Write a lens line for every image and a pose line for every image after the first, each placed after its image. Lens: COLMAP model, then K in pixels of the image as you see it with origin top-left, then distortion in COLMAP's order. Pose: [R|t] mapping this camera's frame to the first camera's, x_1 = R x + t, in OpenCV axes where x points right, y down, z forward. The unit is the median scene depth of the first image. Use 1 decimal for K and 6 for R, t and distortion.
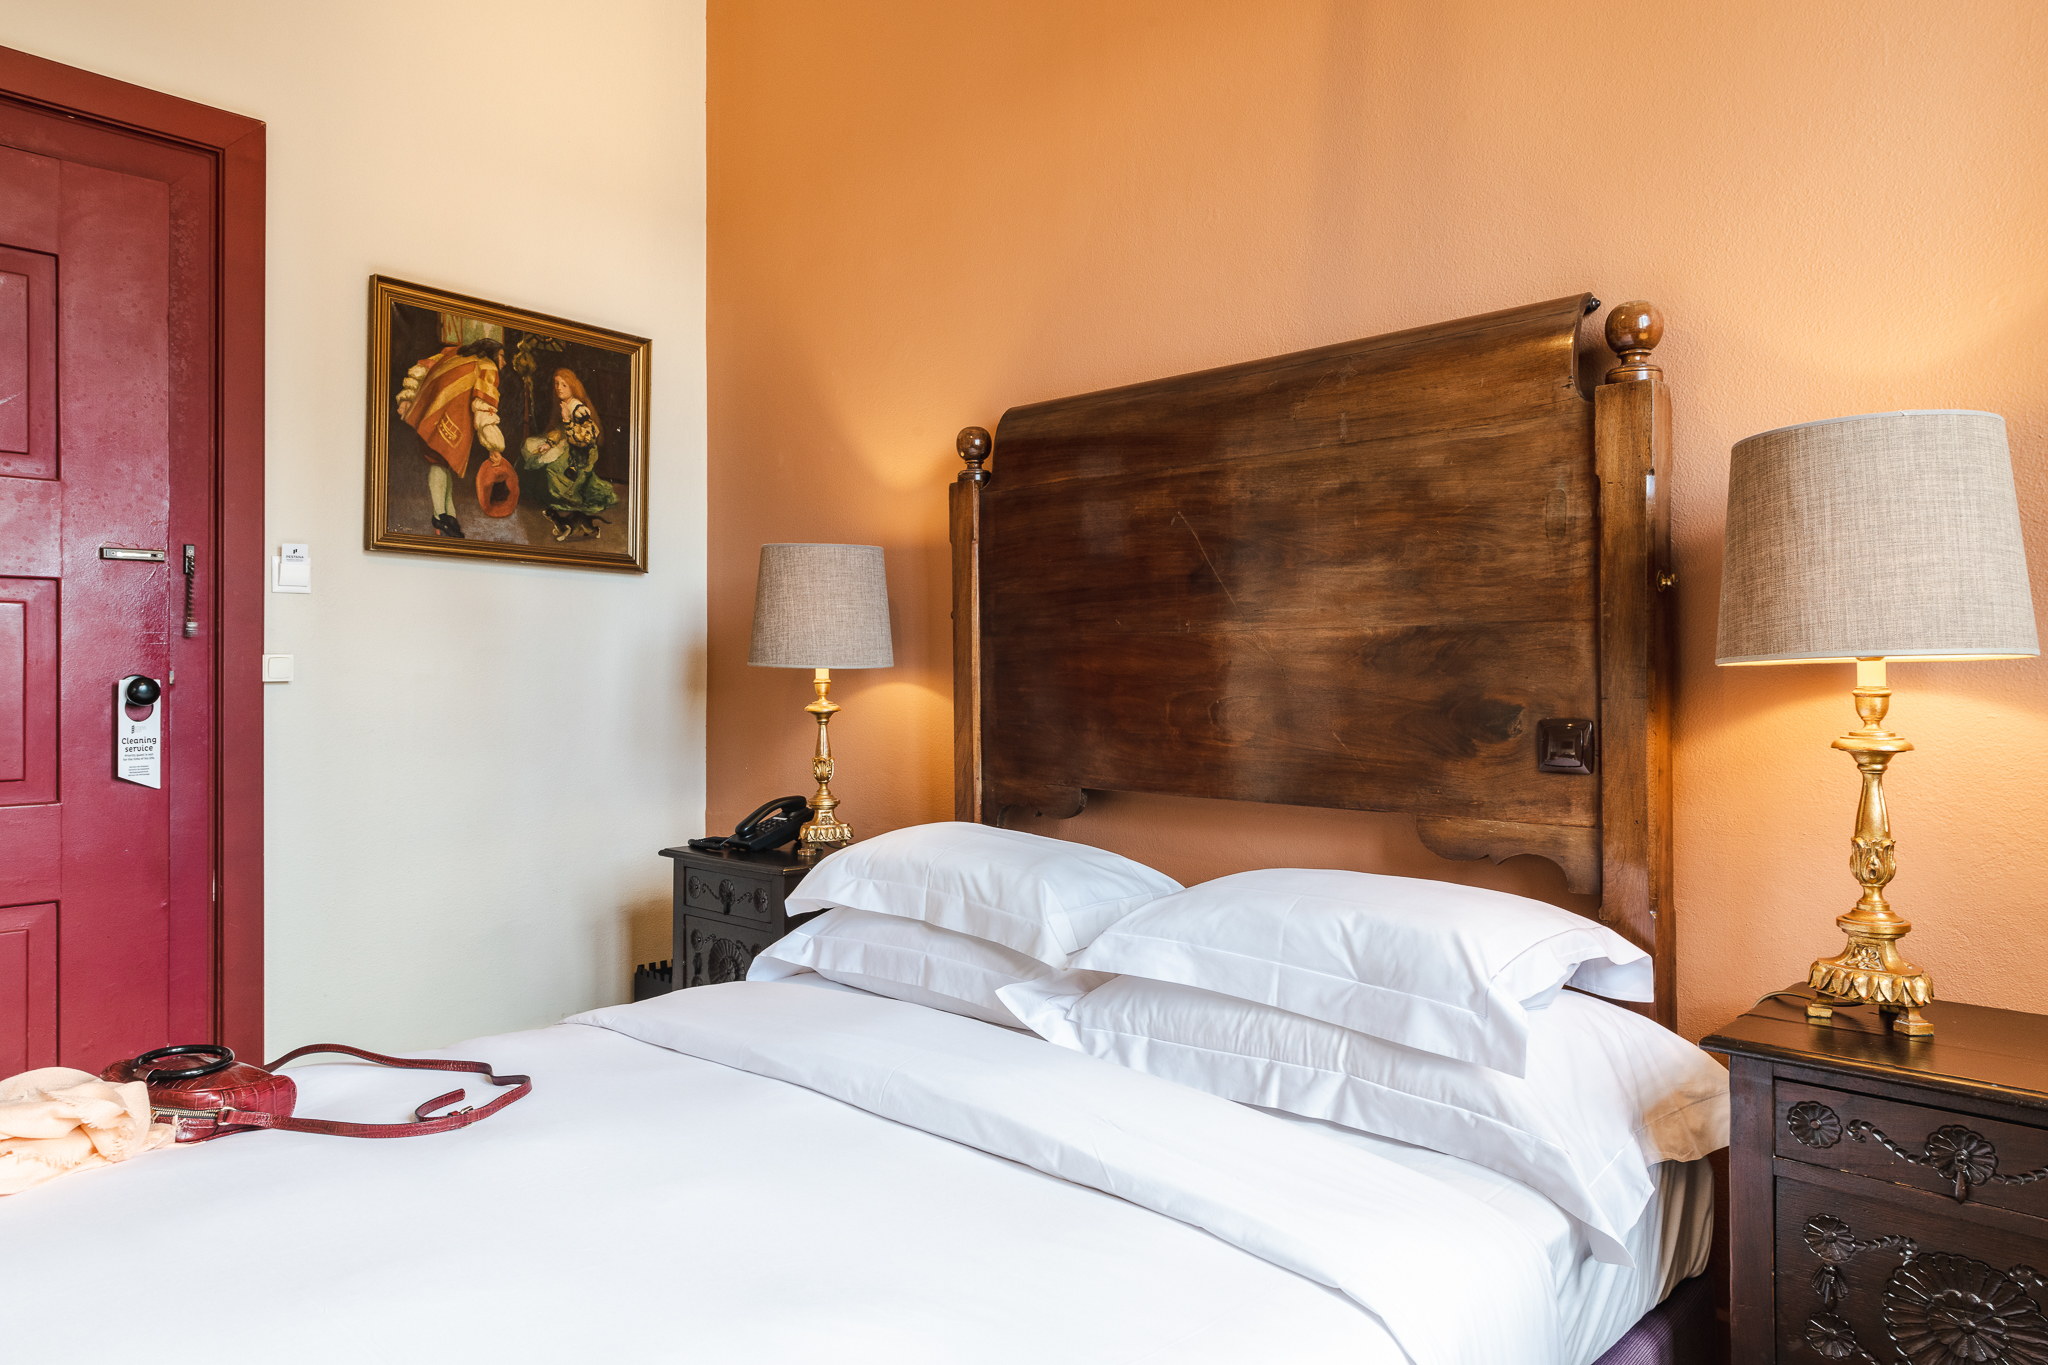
lens RADIAL K [[1311.3, 0, 1024.0], [0, 1311.3, 682.5], [0, 0, 1]] dist [0.014563, -0.024132]
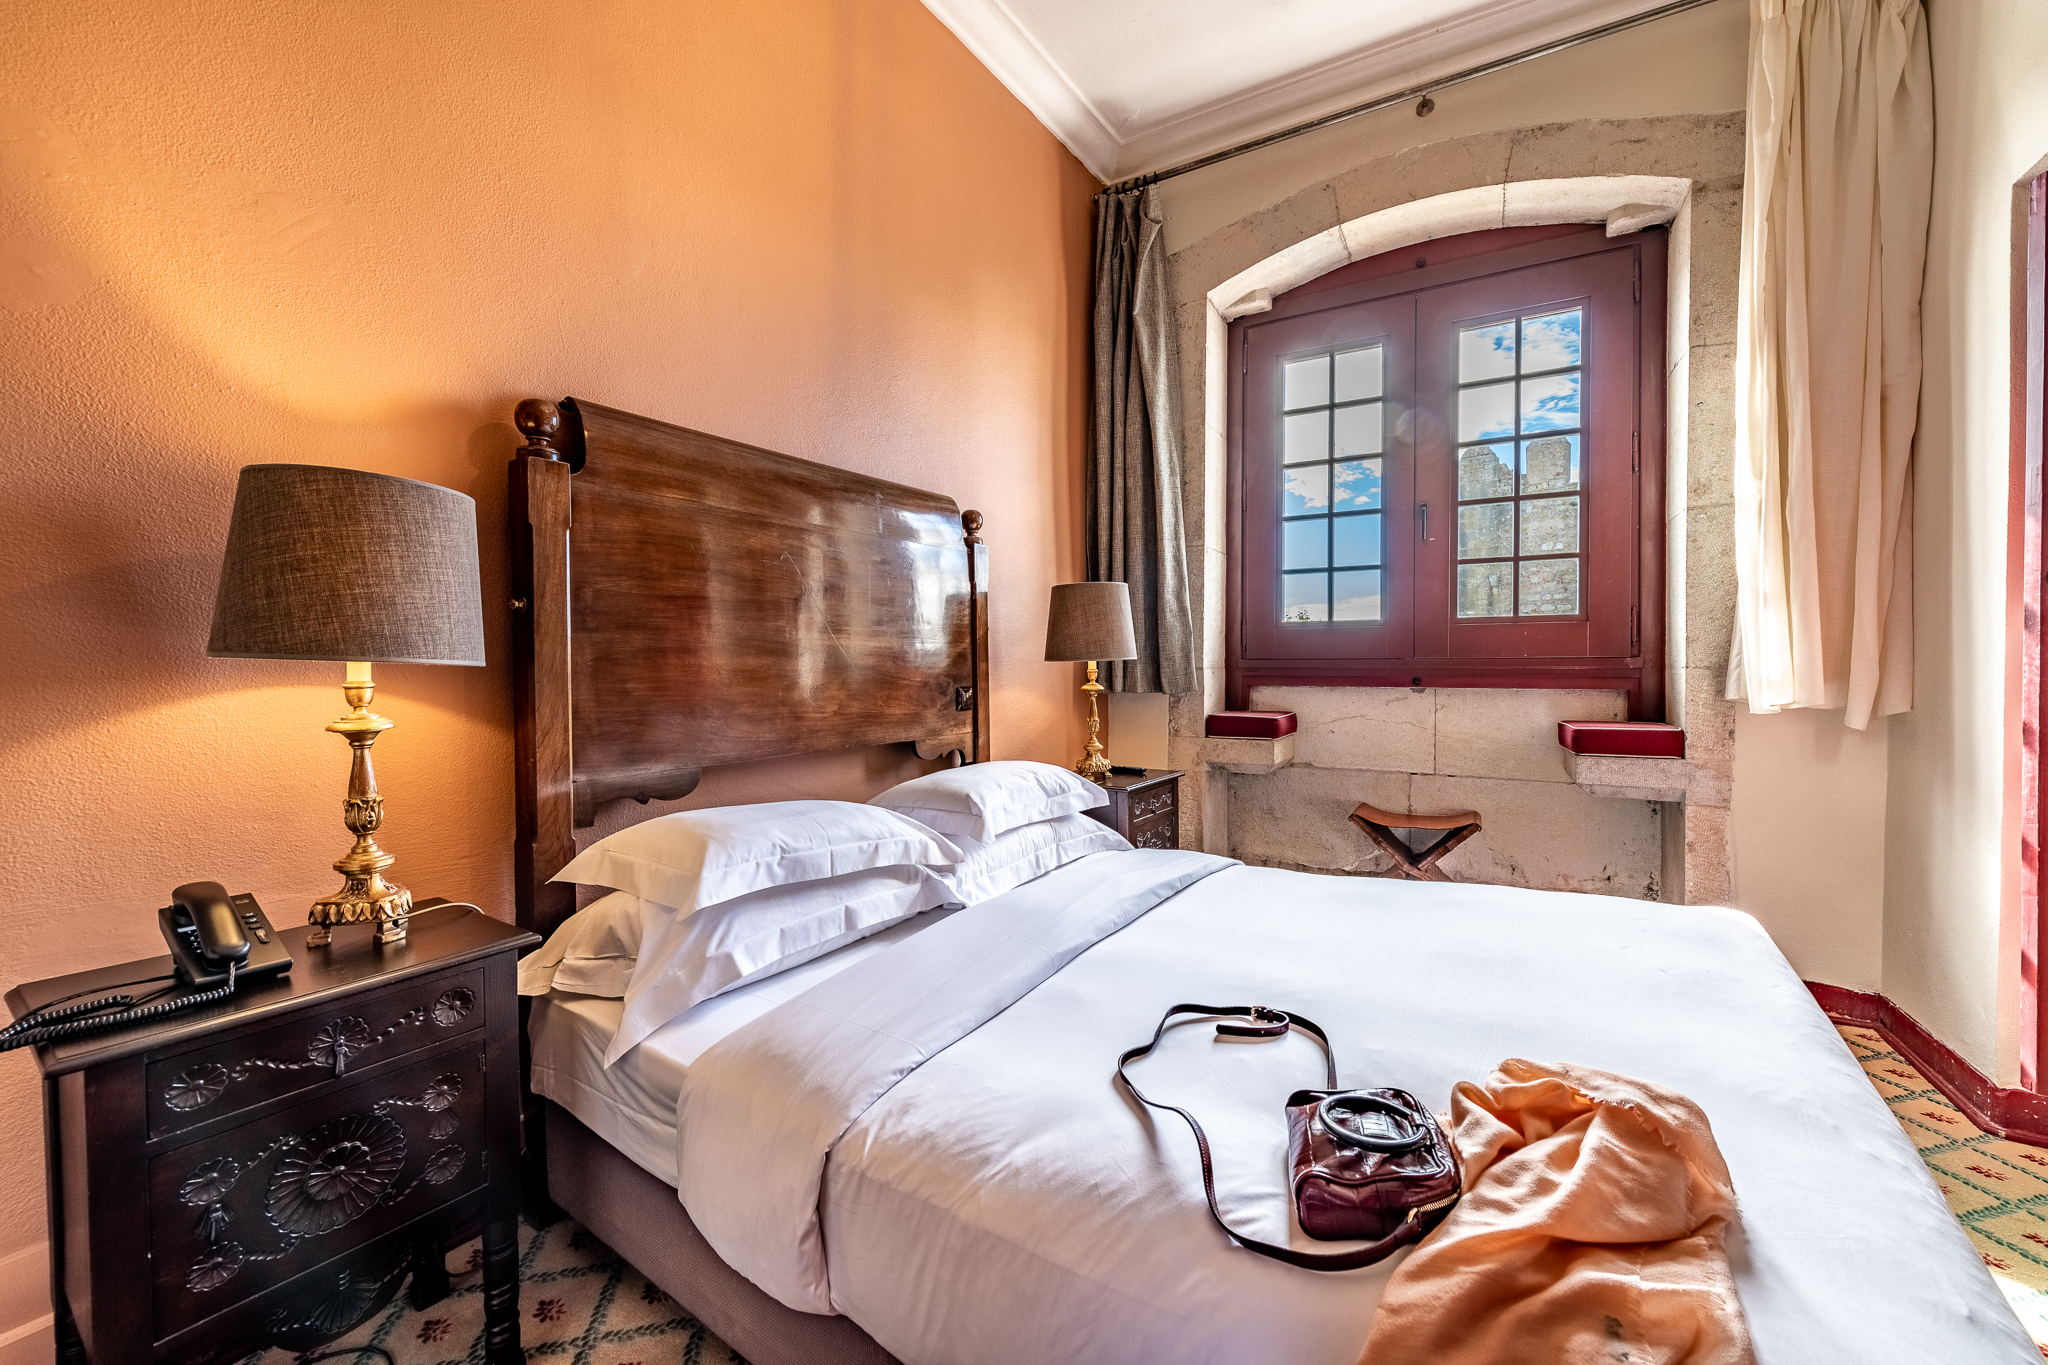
lens RADIAL K [[781.4, 0, 1024.0], [0, 781.4, 682.5], [0, 0, 1]] dist [-0.000704, -0.003190]
pose [[-0.157757, -0.024577, 0.987172, -0.882828], [0.012214, 0.999565, 0.026838, -0.012577], [-0.987402, 0.016291, -0.157388, 1.048094]]
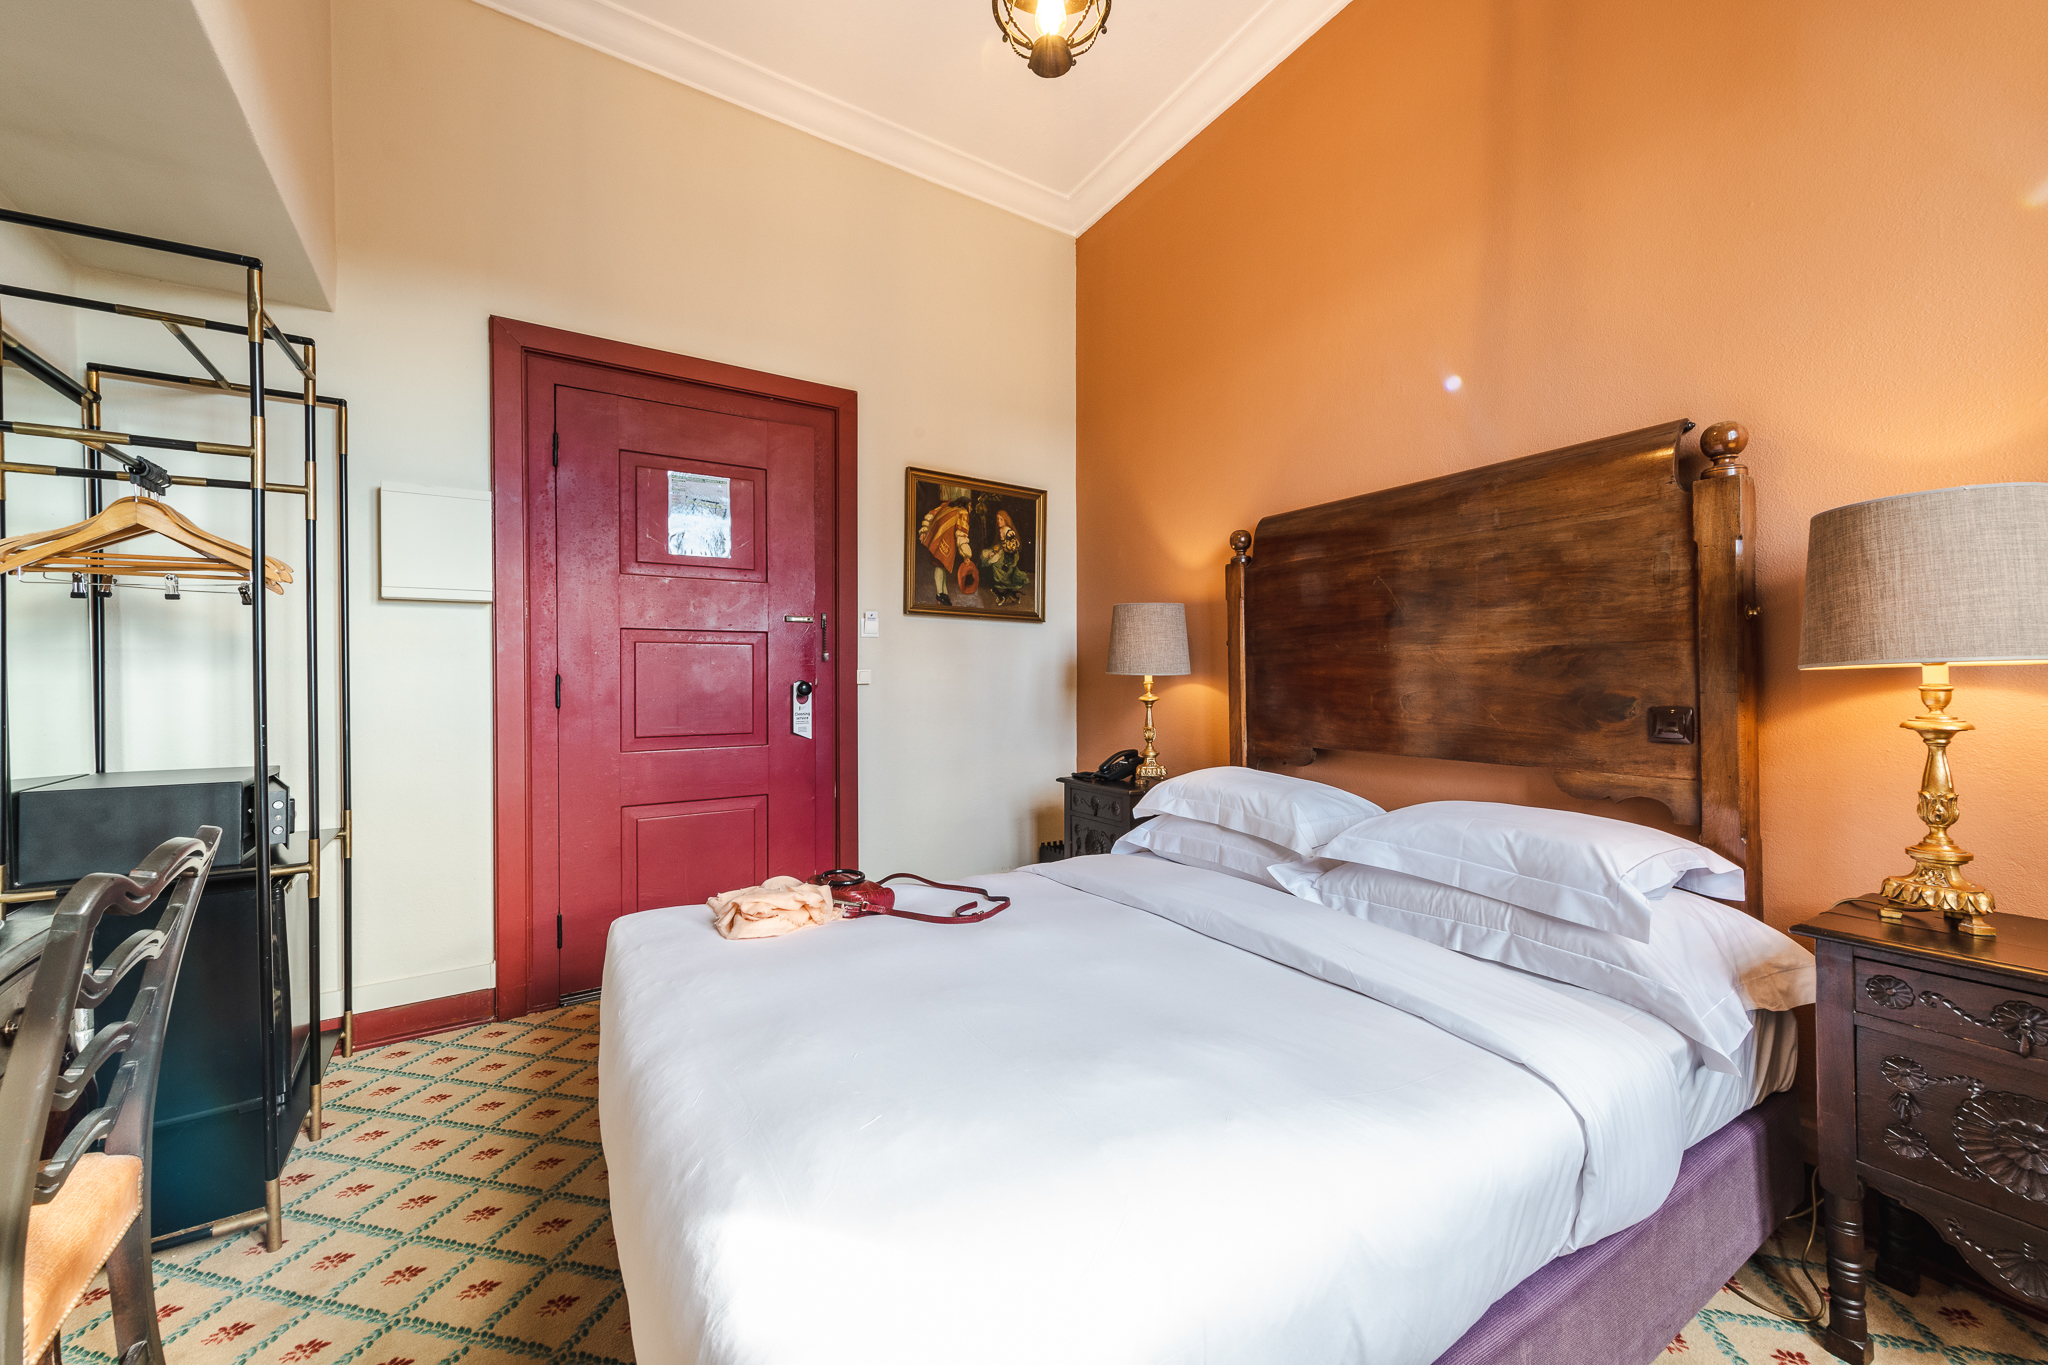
lens RADIAL K [[781.4, 0, 1024.0], [0, 781.4, 682.5], [0, 0, 1]] dist [-0.000704, -0.003190]
pose [[0.963618, -0.002758, -0.267267, -0.053311], [0.002142, 0.999994, -0.002597, 0.001204], [0.267273, 0.001930, 0.963619, -0.042424]]
